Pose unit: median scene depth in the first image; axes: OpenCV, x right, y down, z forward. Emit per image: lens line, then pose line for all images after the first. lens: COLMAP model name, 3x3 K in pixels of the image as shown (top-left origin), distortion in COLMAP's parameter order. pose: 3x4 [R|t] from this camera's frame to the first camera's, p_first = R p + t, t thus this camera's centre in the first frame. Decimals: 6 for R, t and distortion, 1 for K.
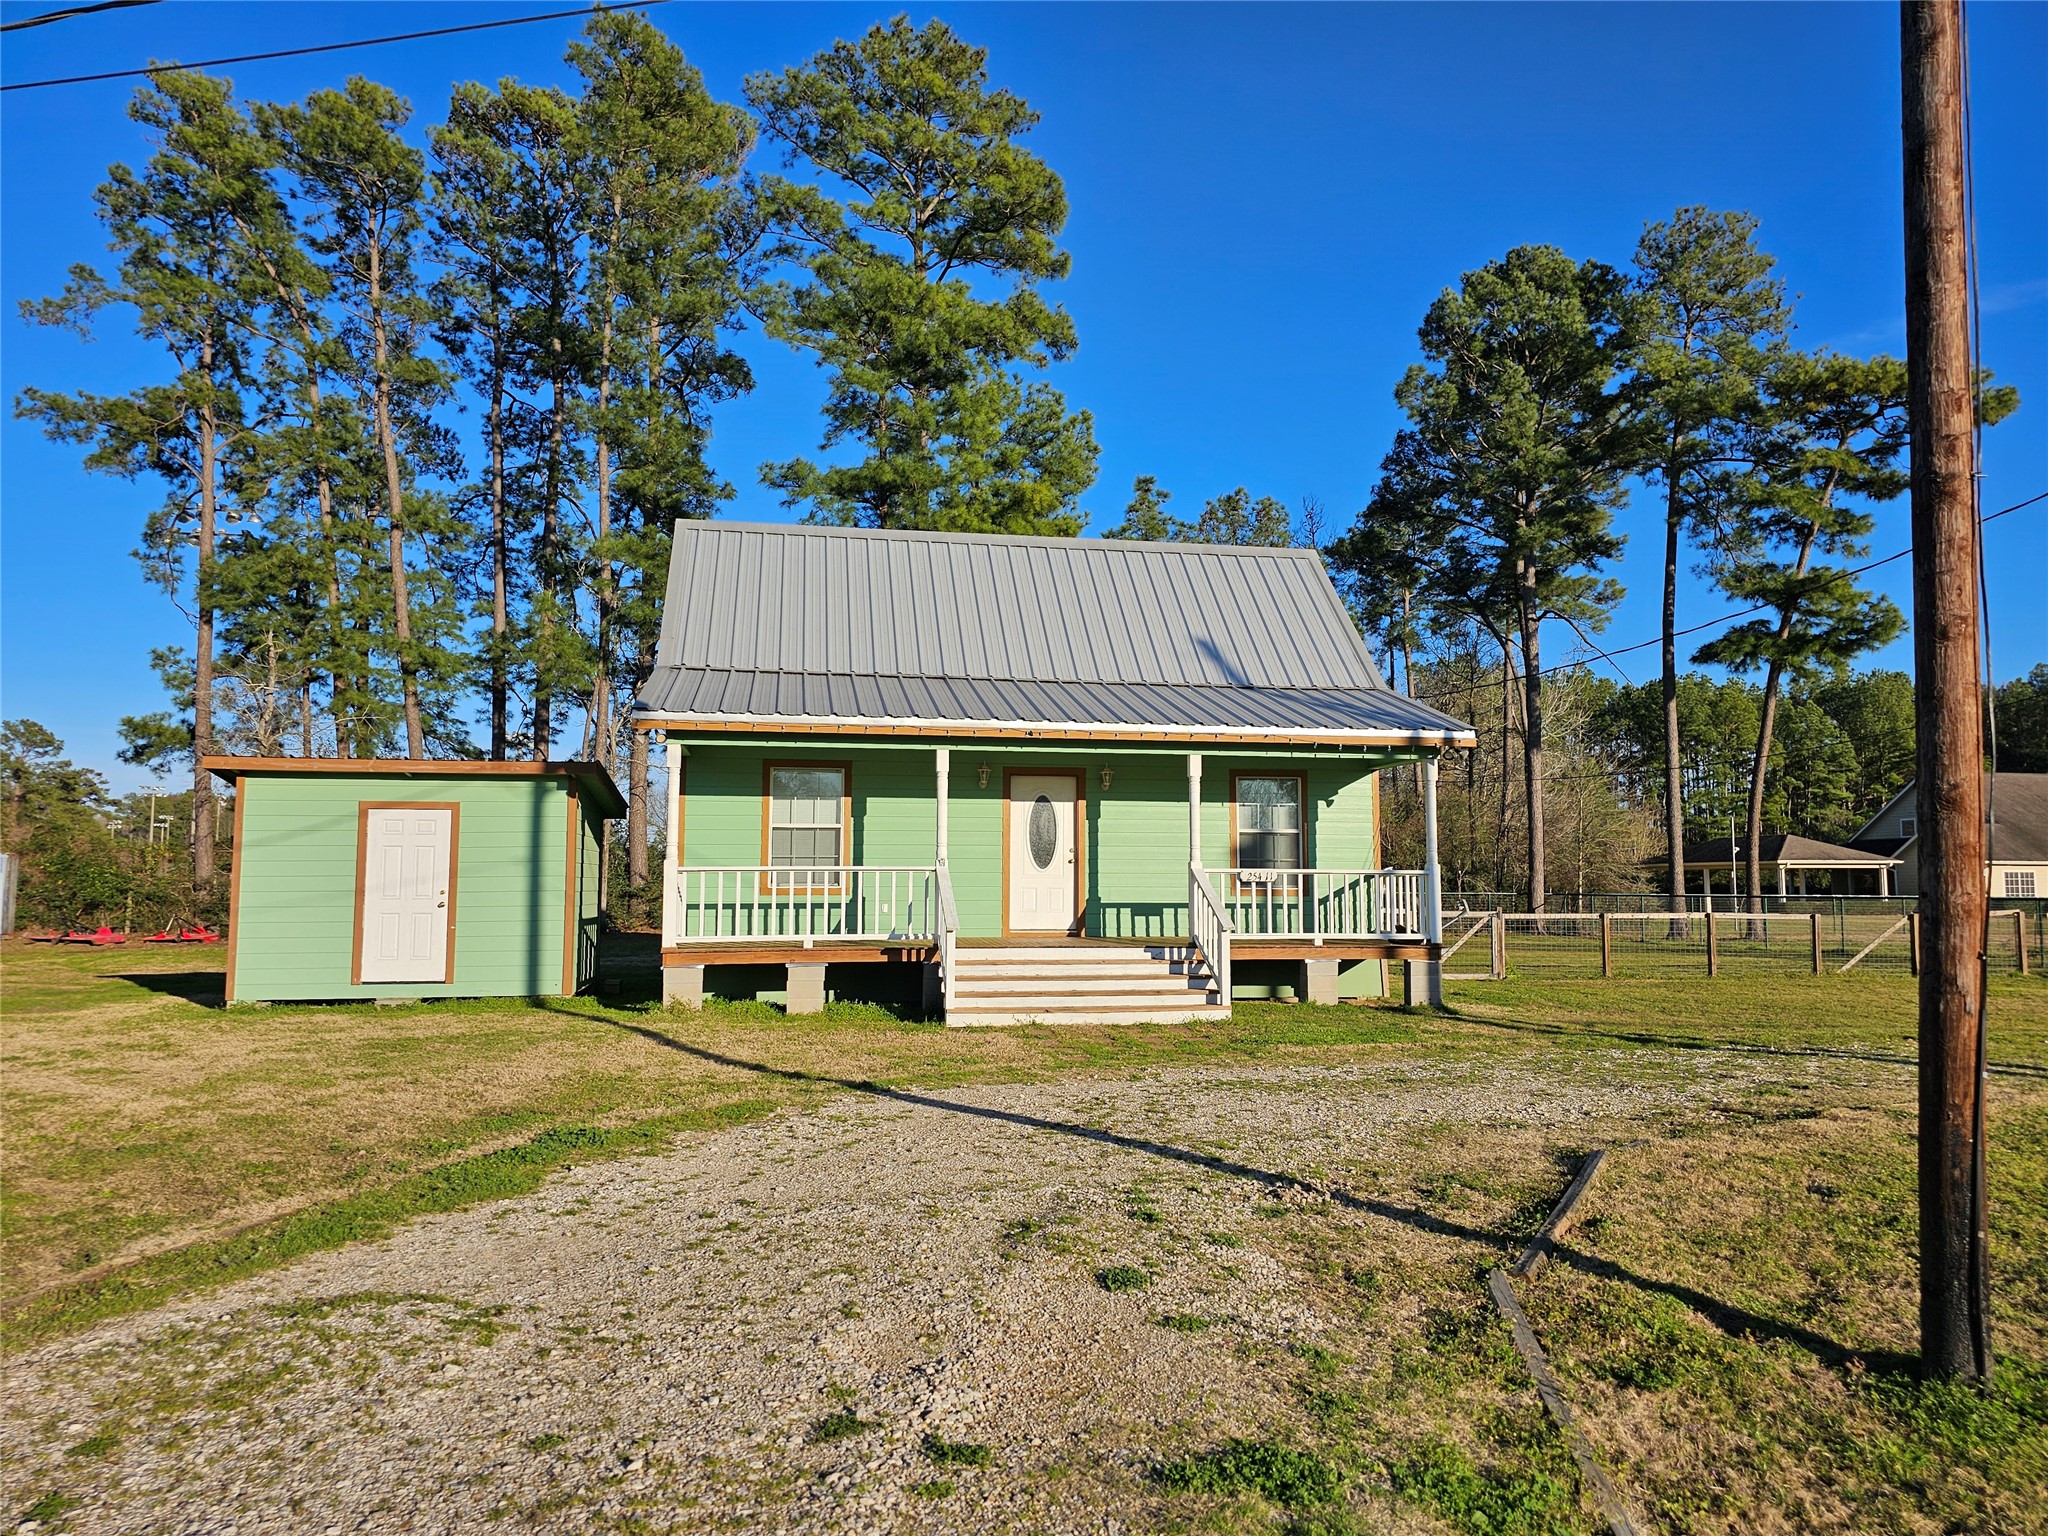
lens RADIAL K [[1358.6, 0, 1031.1], [0, 1358.6, 771.5], [0, 0, 1]] dist [0.085625, -0.113010]
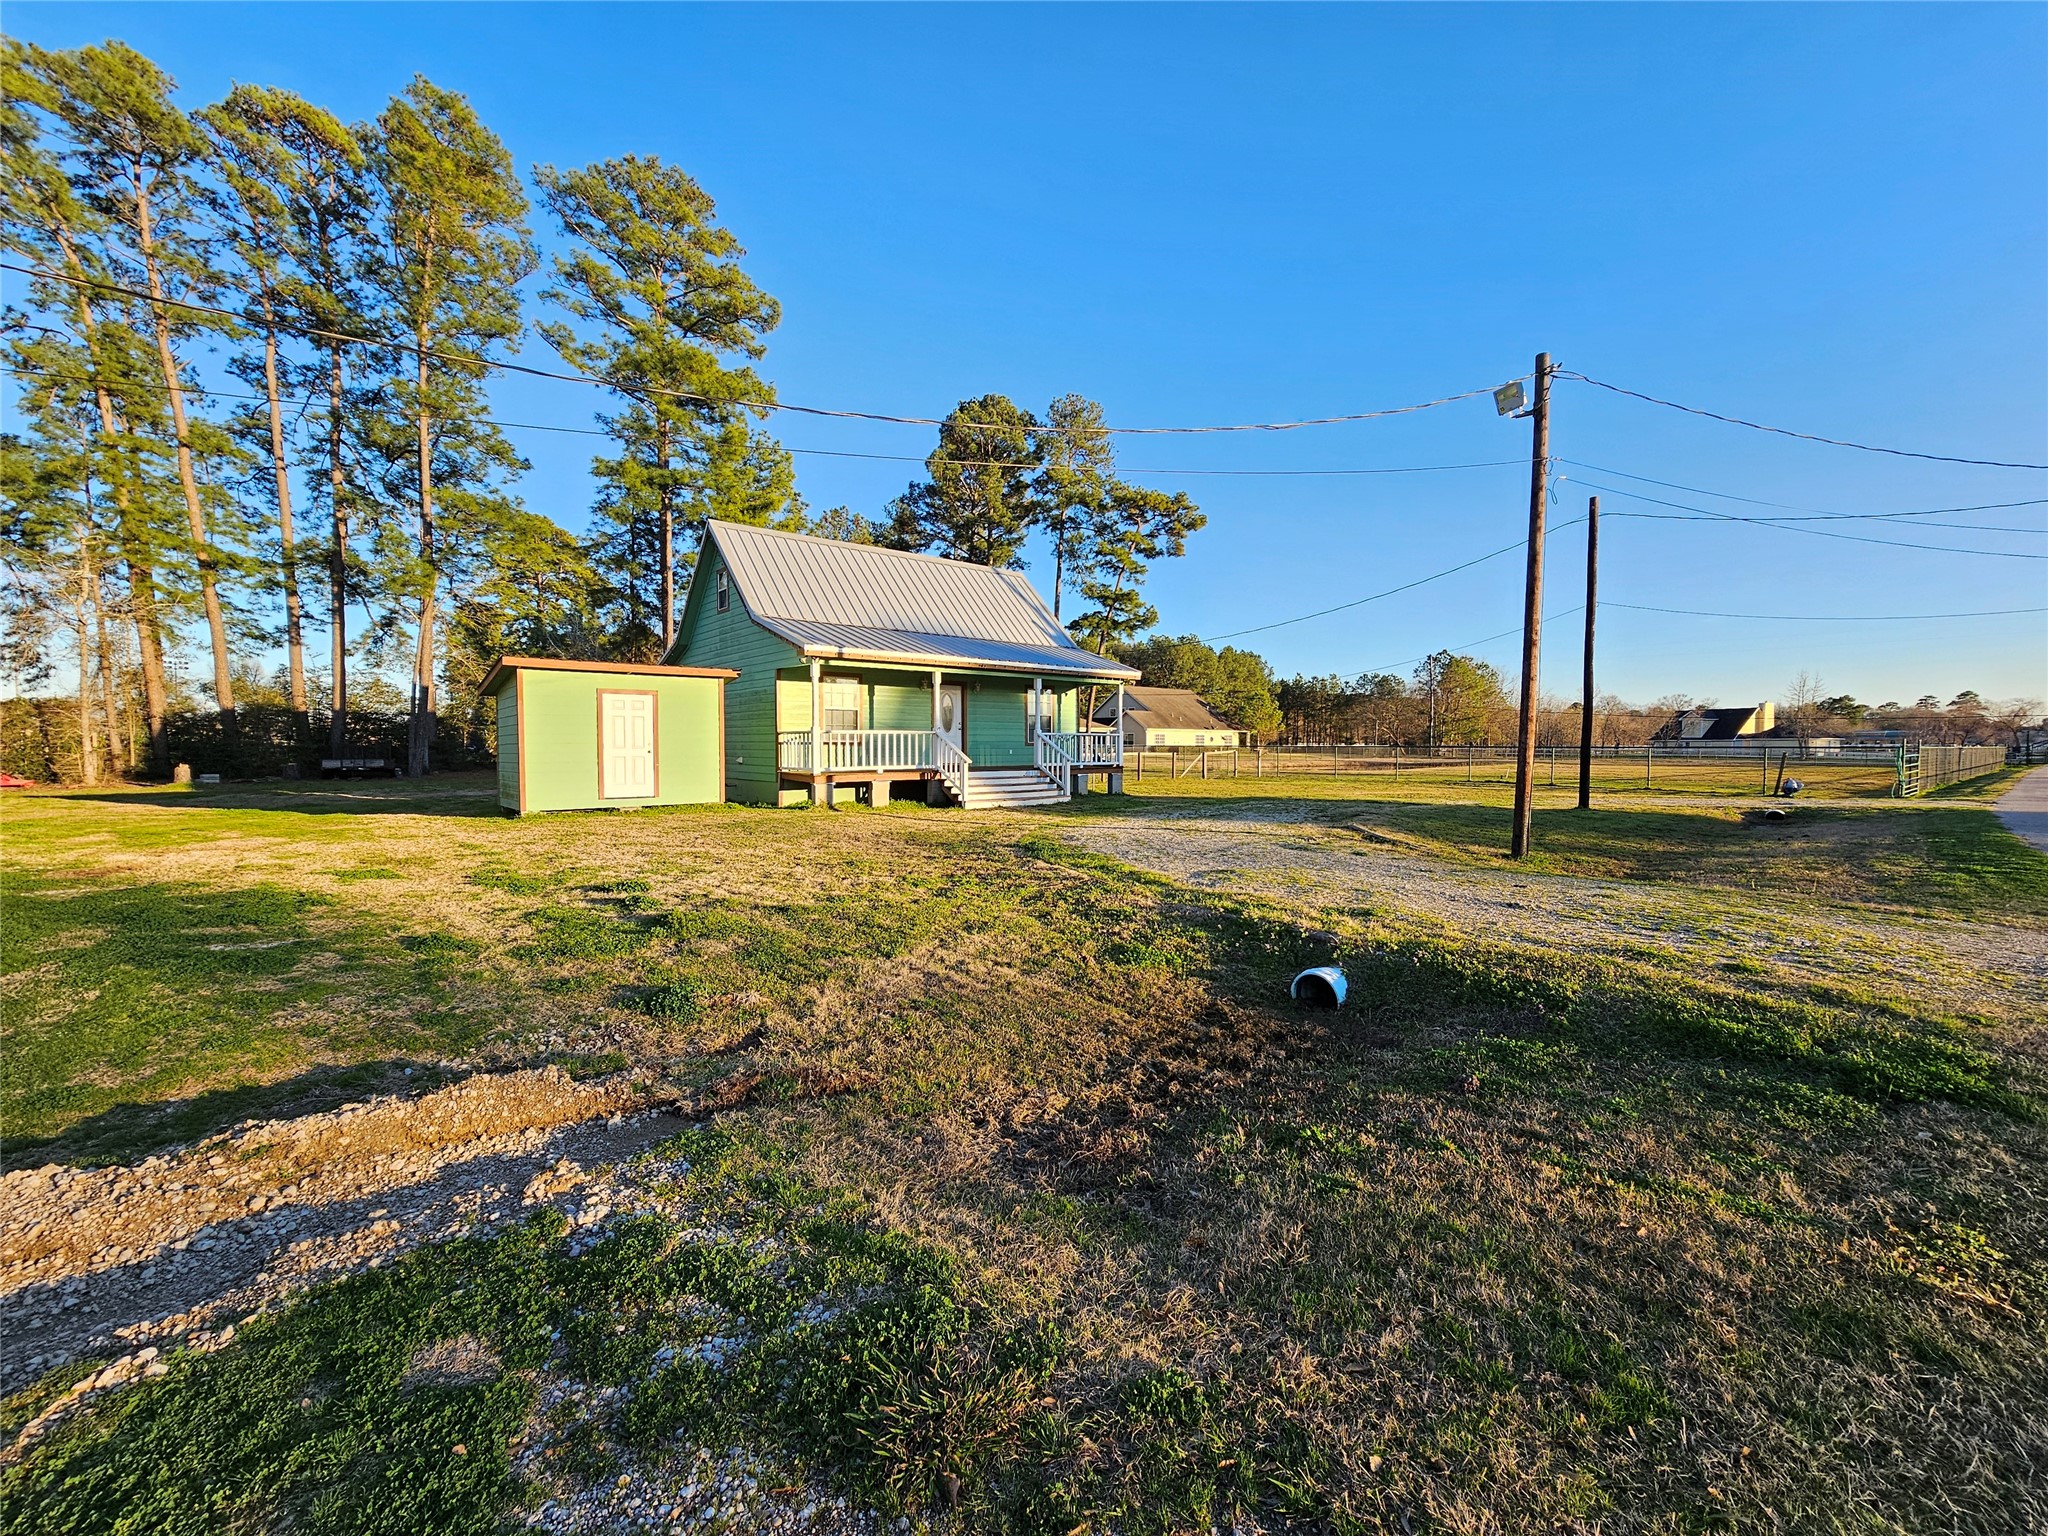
lens RADIAL K [[826.7, 0, 1034.0], [0, 826.7, 771.4], [0, 0, 1]] dist [-0.003611, -0.000442]
pose [[0.862537, -0.019300, 0.505625, -0.464040], [-0.041613, 0.993182, 0.108897, -0.007350], [-0.504280, -0.114968, 0.855853, -0.088315]]
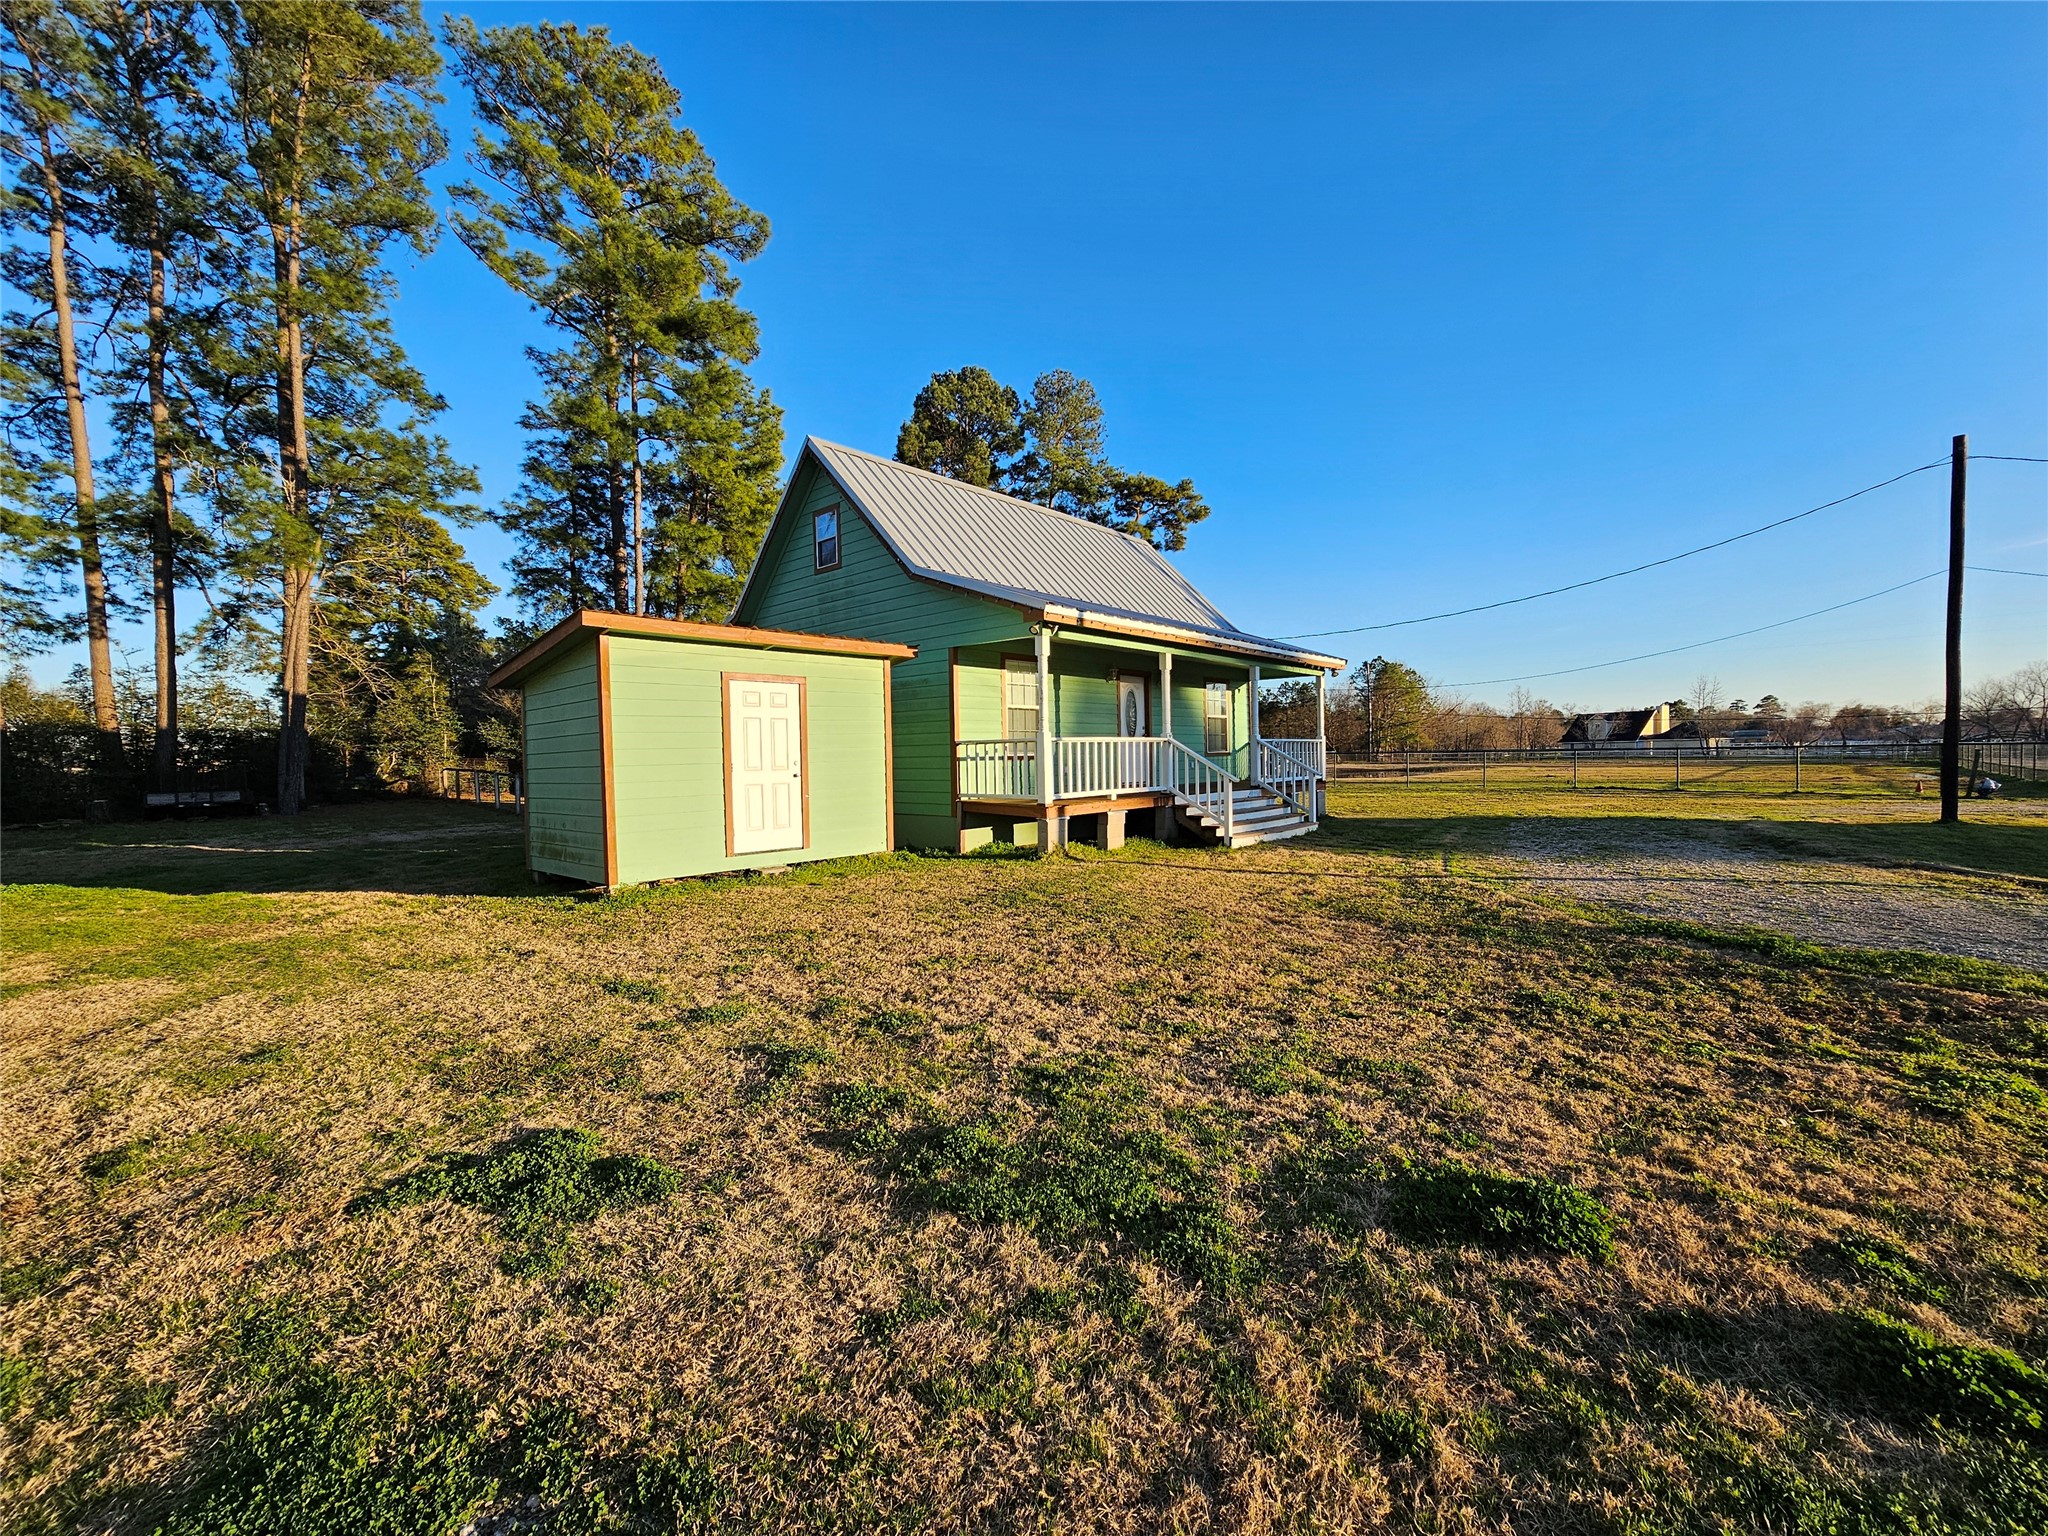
lens RADIAL K [[833.5, 0, 1042.2], [0, 833.5, 775.6], [0, 0, 1]] dist [-0.001726, -0.001126]
pose [[0.789155, -0.031298, 0.613396, -0.580536], [-0.033927, 0.994955, 0.094415, 0.027308], [-0.613256, -0.095319, 0.784112, 0.342513]]
